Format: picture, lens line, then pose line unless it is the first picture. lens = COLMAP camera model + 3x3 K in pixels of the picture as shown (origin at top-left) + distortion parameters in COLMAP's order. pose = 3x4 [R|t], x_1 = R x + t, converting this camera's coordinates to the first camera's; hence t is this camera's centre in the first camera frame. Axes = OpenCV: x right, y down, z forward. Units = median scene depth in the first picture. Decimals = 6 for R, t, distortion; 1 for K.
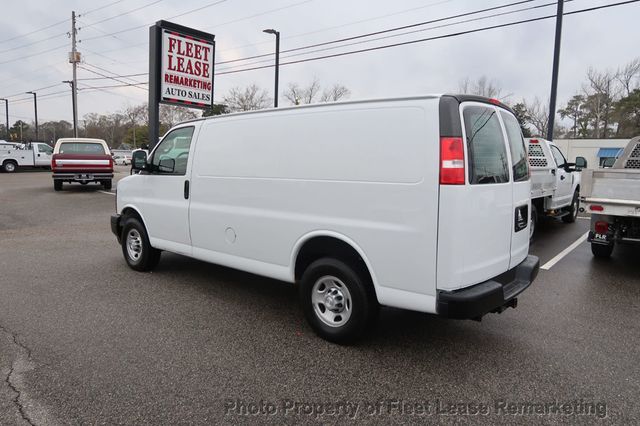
lens RADIAL K [[441.5, 0, 317.3], [0, 441.5, 212.1], [0, 0, 1]] dist [-0.025031, 0.007845]
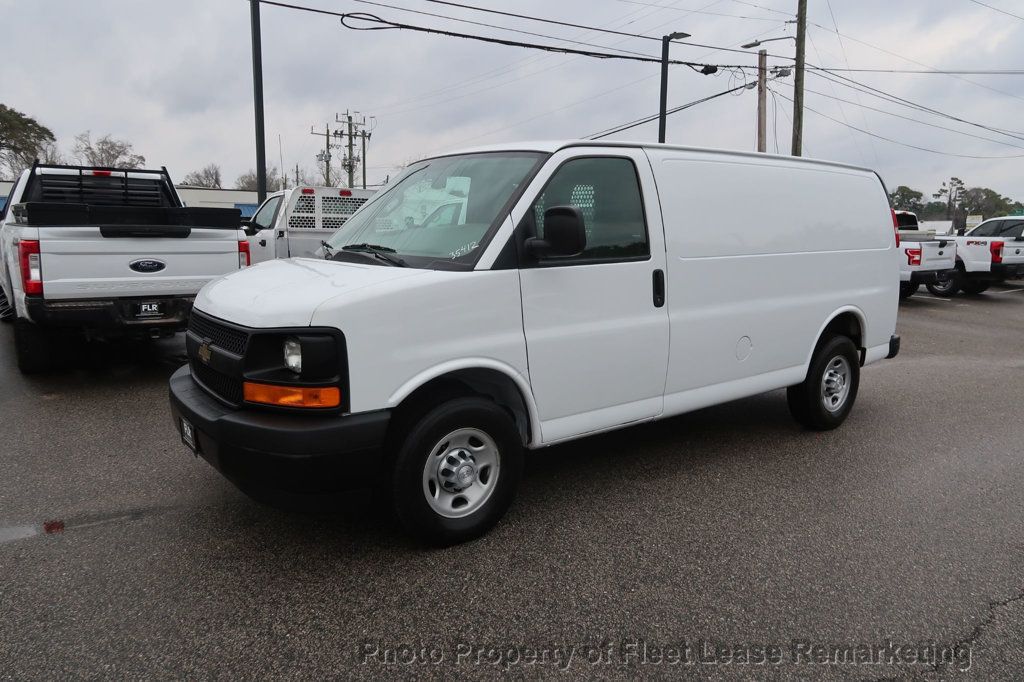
lens RADIAL K [[706.4, 0, 512.8], [0, 706.4, 339.1], [0, 0, 1]] dist [-0.025031, 0.007845]
pose [[0.203410, -0.164662, 0.965148, -0.343714], [0.109669, 0.983385, 0.144660, -0.039587], [-0.972932, 0.076422, 0.218089, 0.306120]]
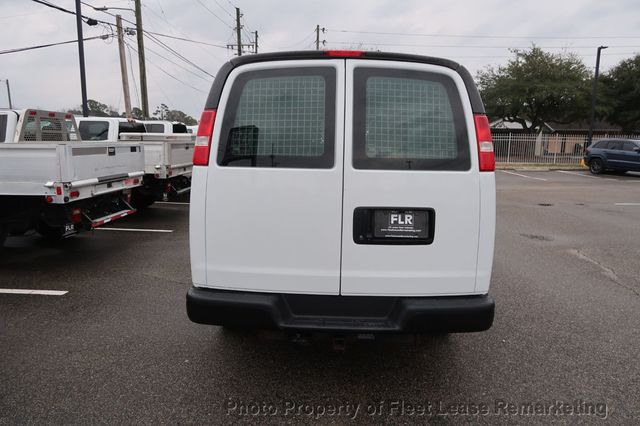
lens RADIAL K [[441.5, 0, 321.5], [0, 441.5, 210.3], [0, 0, 1]] dist [-0.025031, 0.007845]
pose [[-0.635766, -0.147527, 0.757653, -0.234398], [0.071715, 0.966030, 0.248279, -0.072237], [-0.768543, 0.212182, -0.603589, 0.549961]]
